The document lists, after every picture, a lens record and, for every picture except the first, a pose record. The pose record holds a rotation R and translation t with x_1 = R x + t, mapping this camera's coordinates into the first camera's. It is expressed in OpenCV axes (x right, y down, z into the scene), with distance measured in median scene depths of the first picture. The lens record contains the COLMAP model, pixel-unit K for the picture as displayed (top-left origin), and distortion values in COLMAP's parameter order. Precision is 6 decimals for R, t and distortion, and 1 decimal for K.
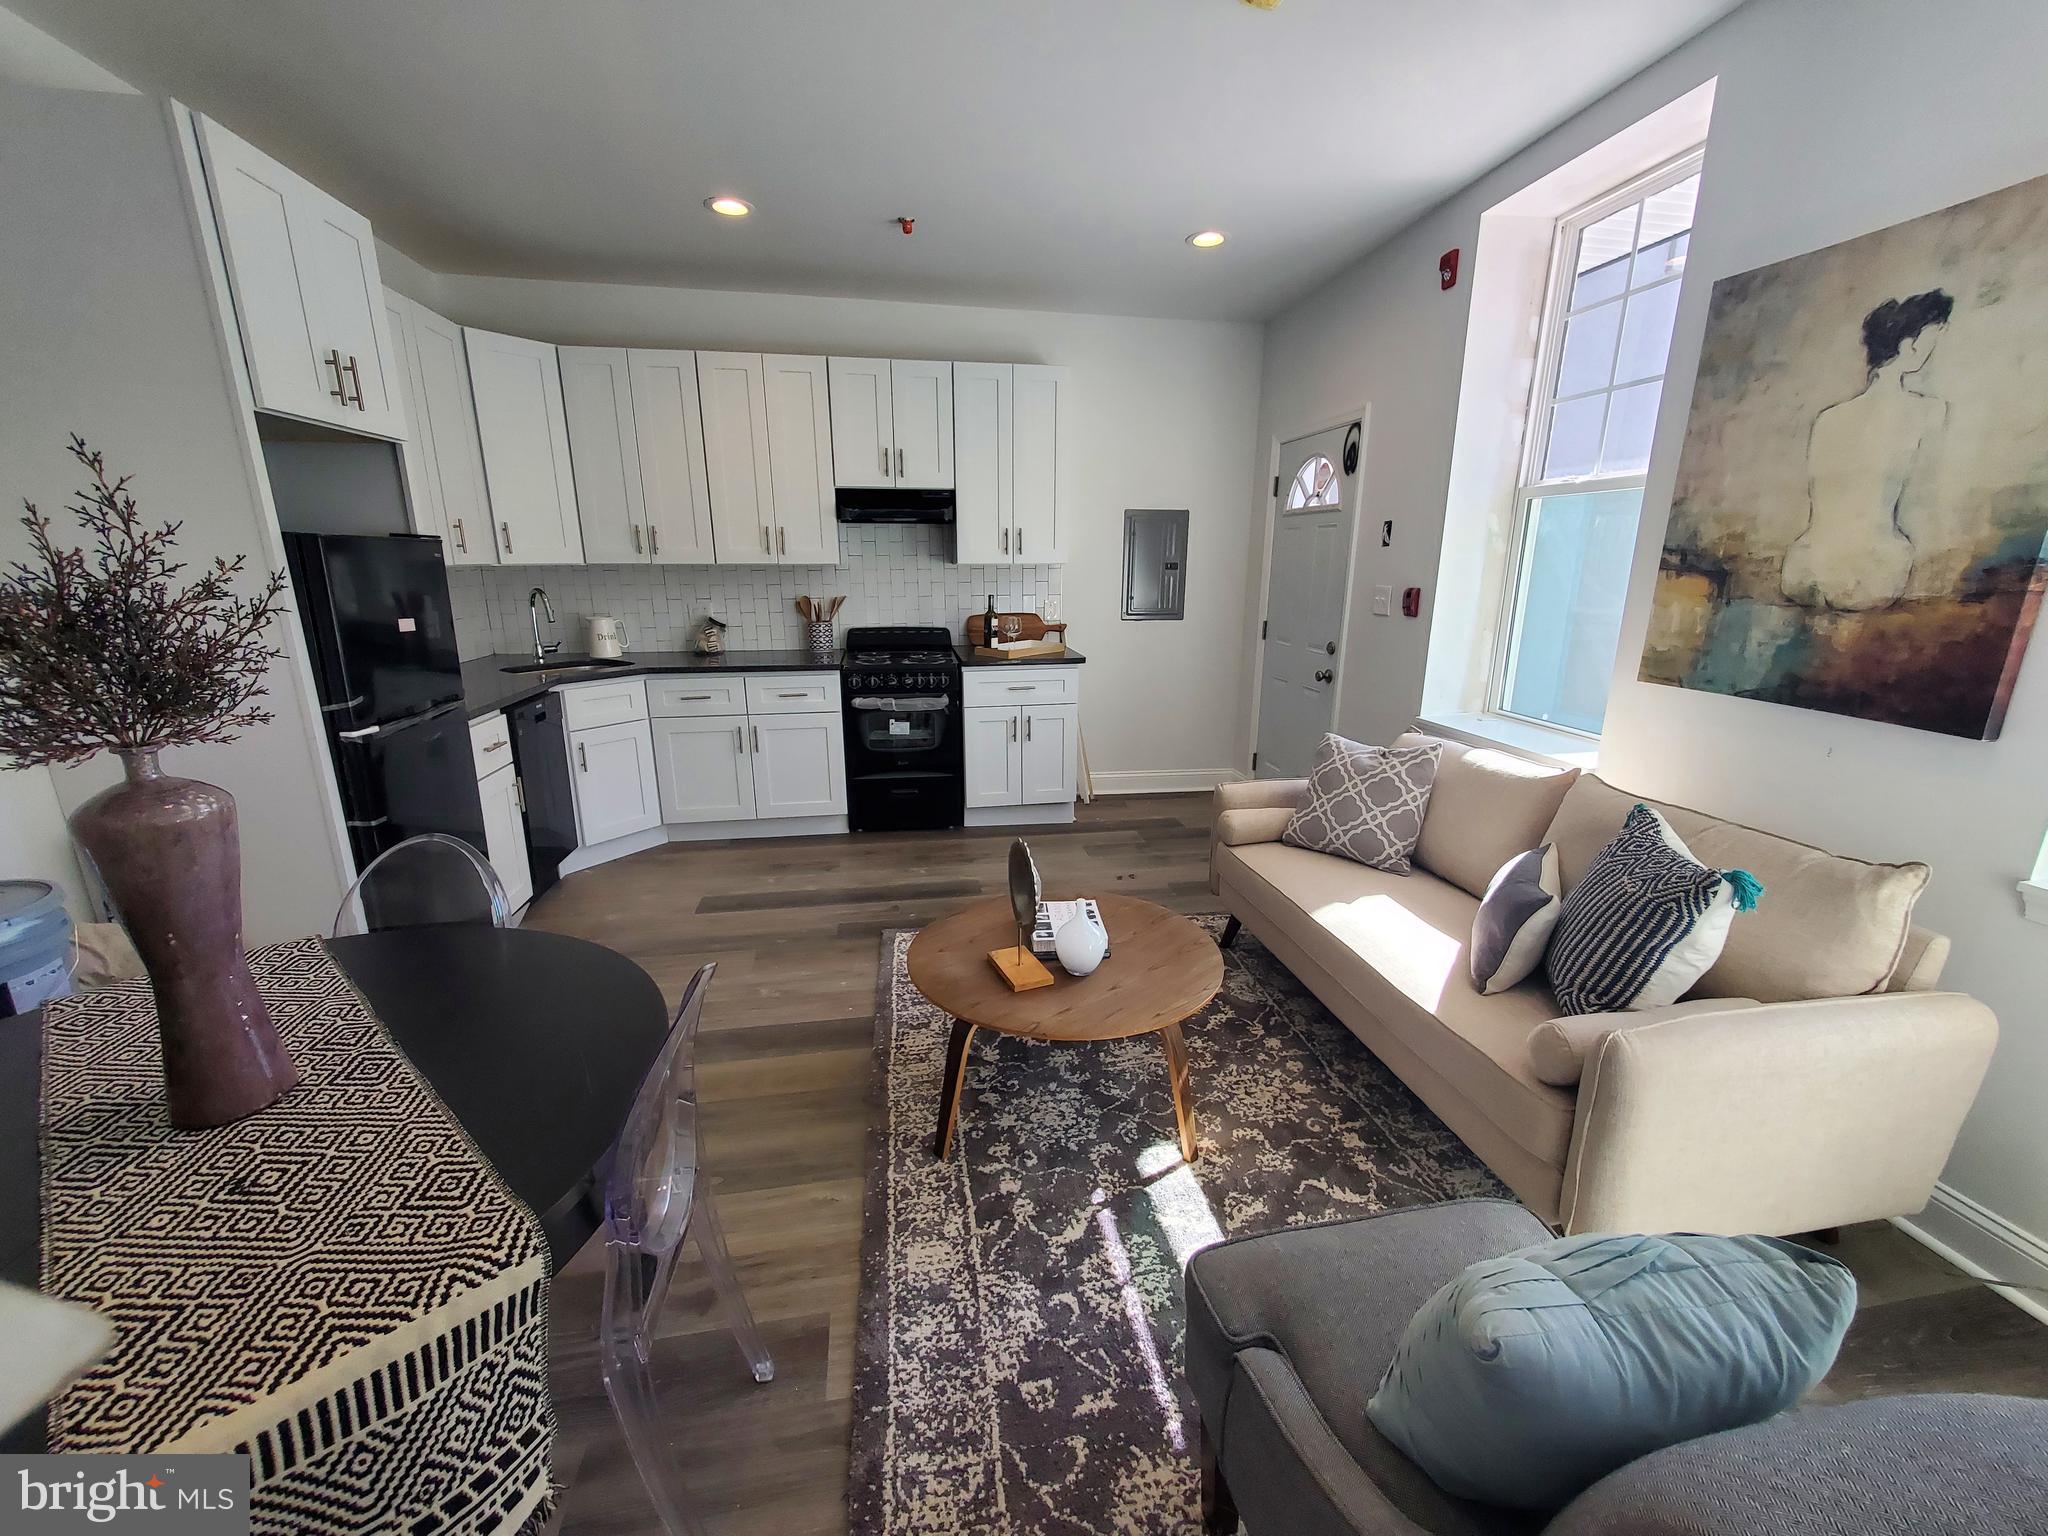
lens RADIAL K [[815.4, 0, 1026.4], [0, 815.4, 772.7], [0, 0, 1]] dist [0.013008, -0.001754]
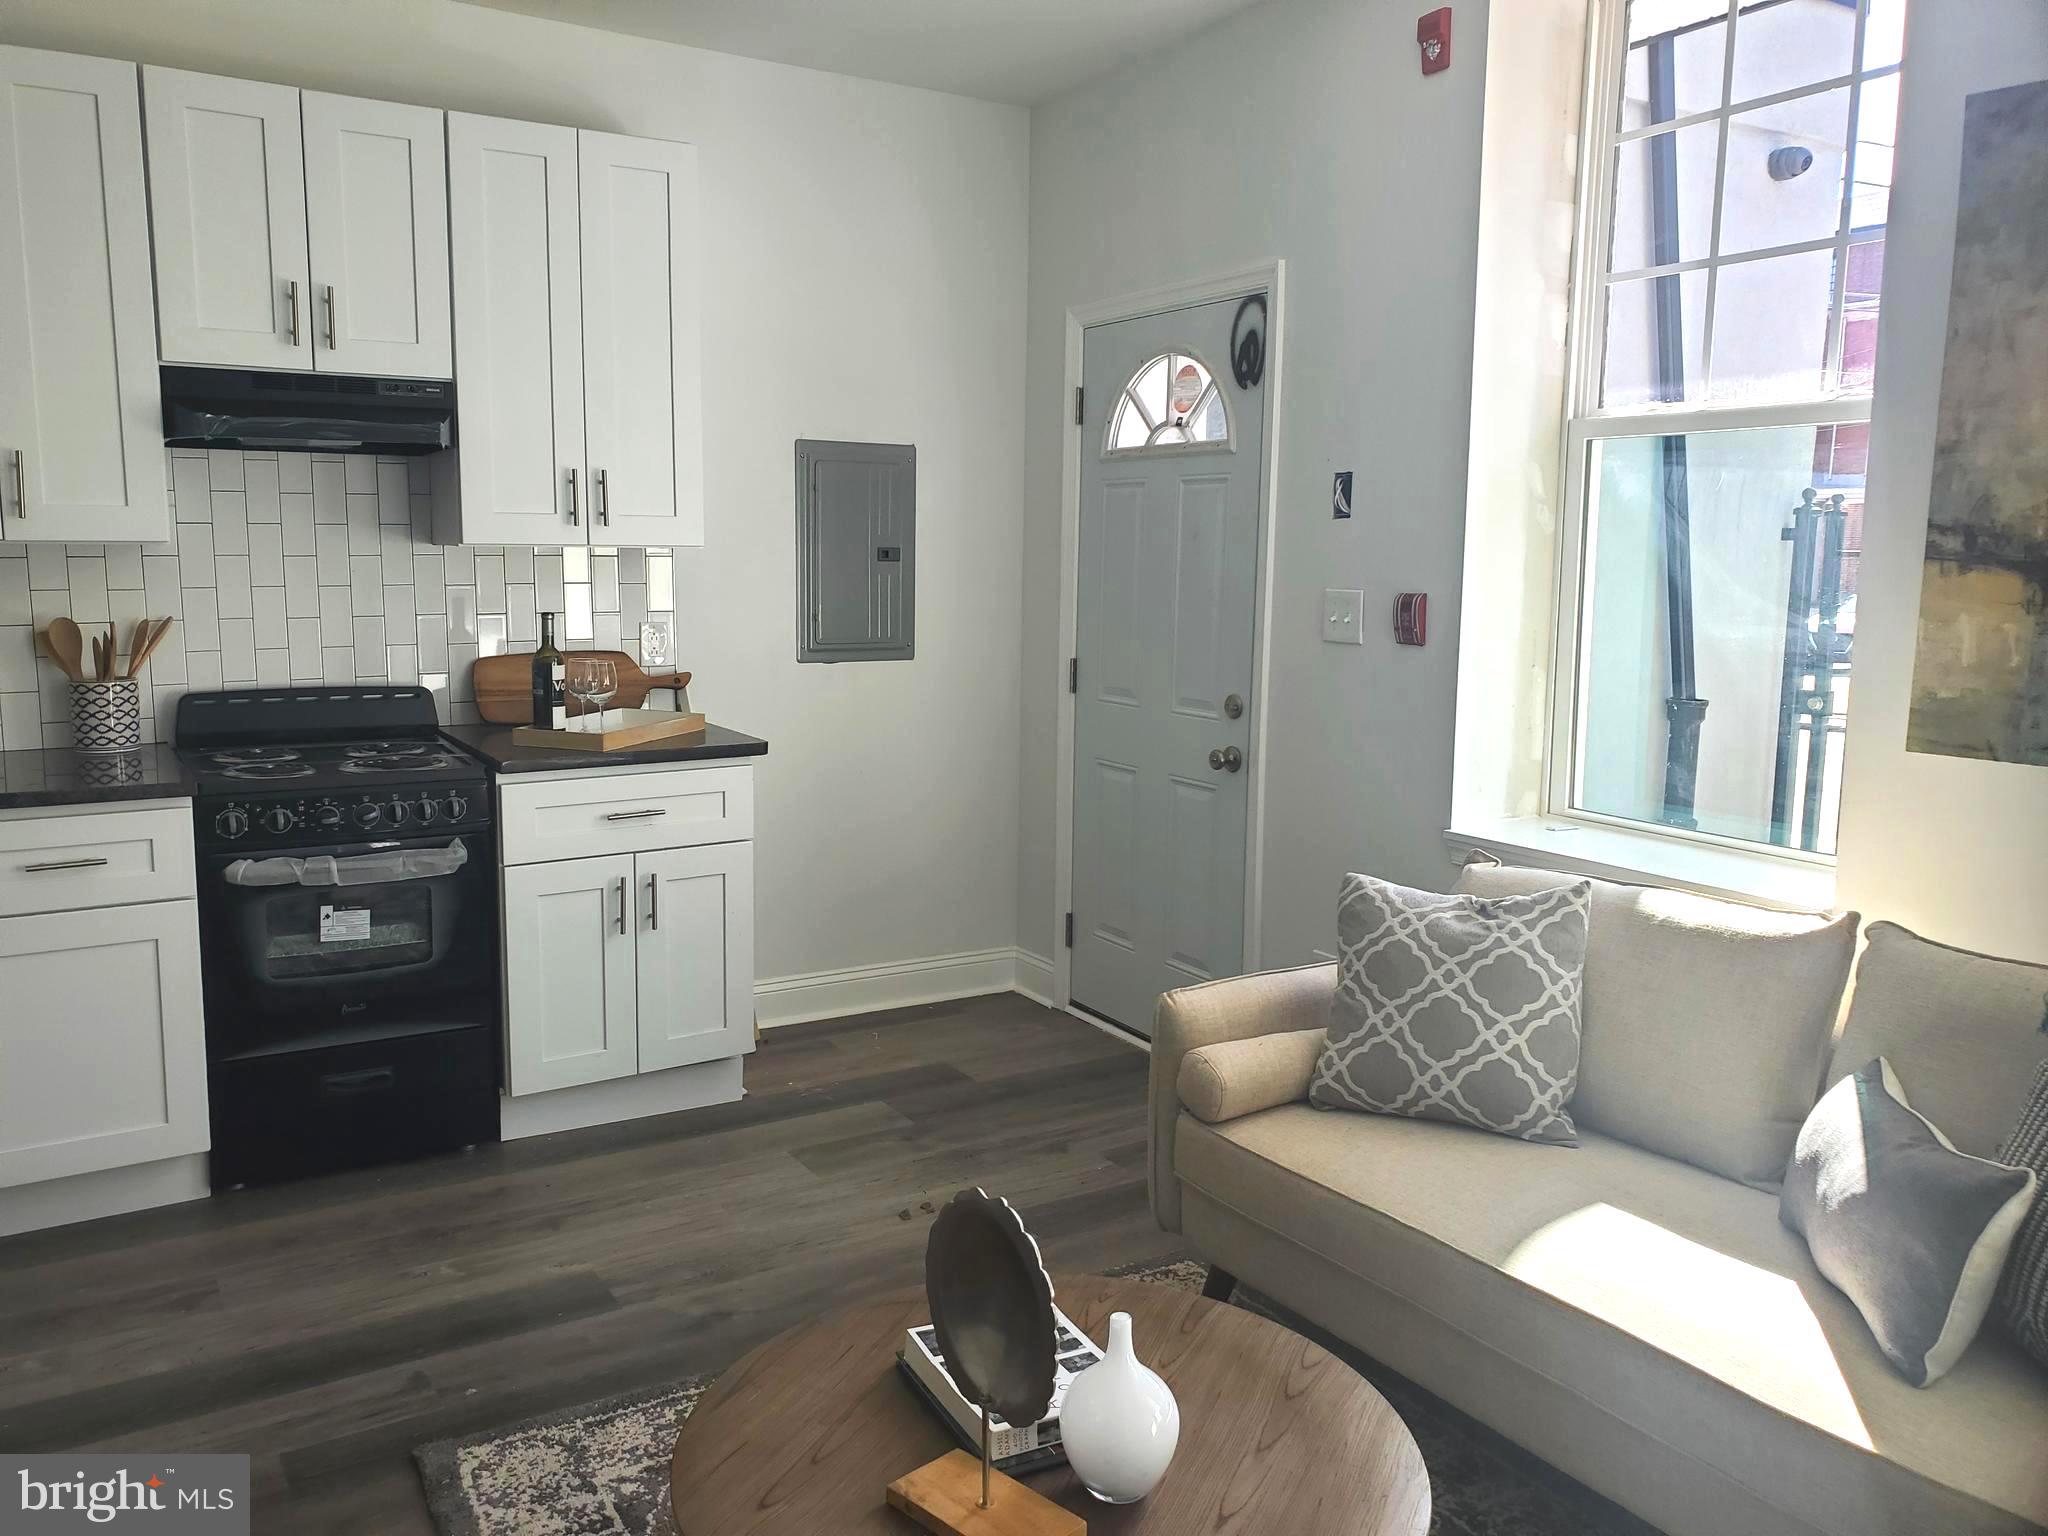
lens RADIAL K [[1598.8, 0, 1006.5], [0, 1598.8, 763.2], [0, 0, 1]] dist [0.037689, -0.014194]
pose [[0.931109, -0.042815, 0.362219, -0.141305], [0.085361, 0.991087, -0.102278, -0.024681], [-0.354611, 0.126151, 0.926465, 0.107517]]
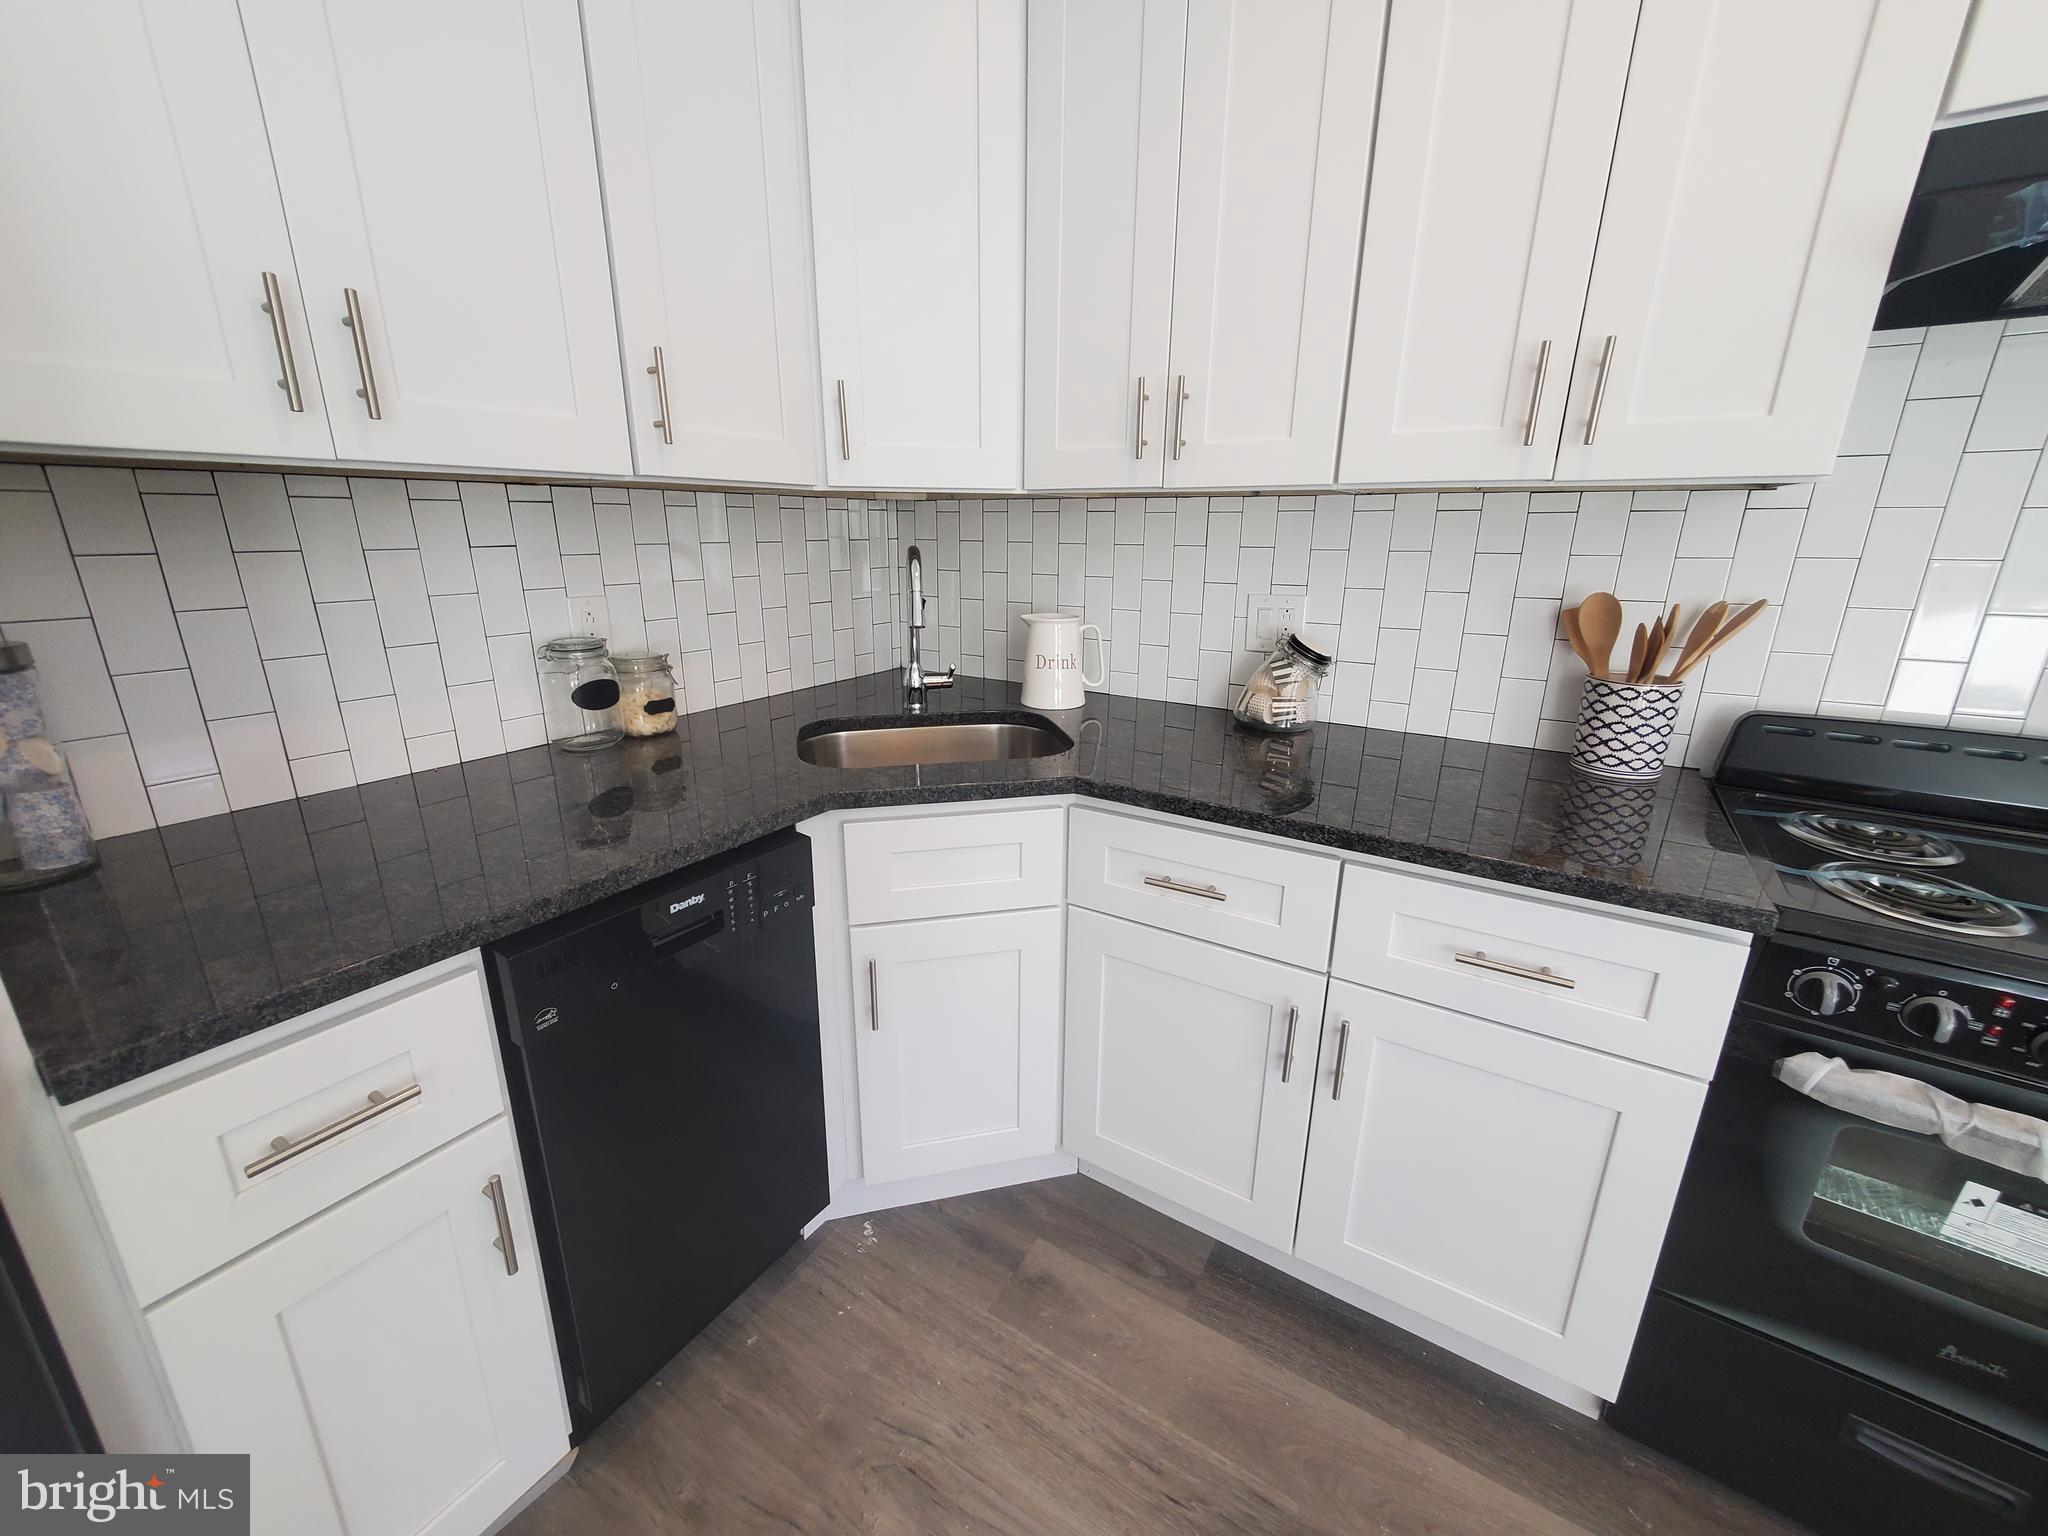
lens RADIAL K [[815.4, 0, 1017.1], [0, 815.4, 765.7], [0, 0, 1]] dist [0.013008, -0.001754]
pose [[0.739158, 0.198533, -0.643607, -0.244171], [-0.181436, 0.978938, 0.093601, -0.154821], [0.648634, 0.047588, 0.759611, 0.682153]]
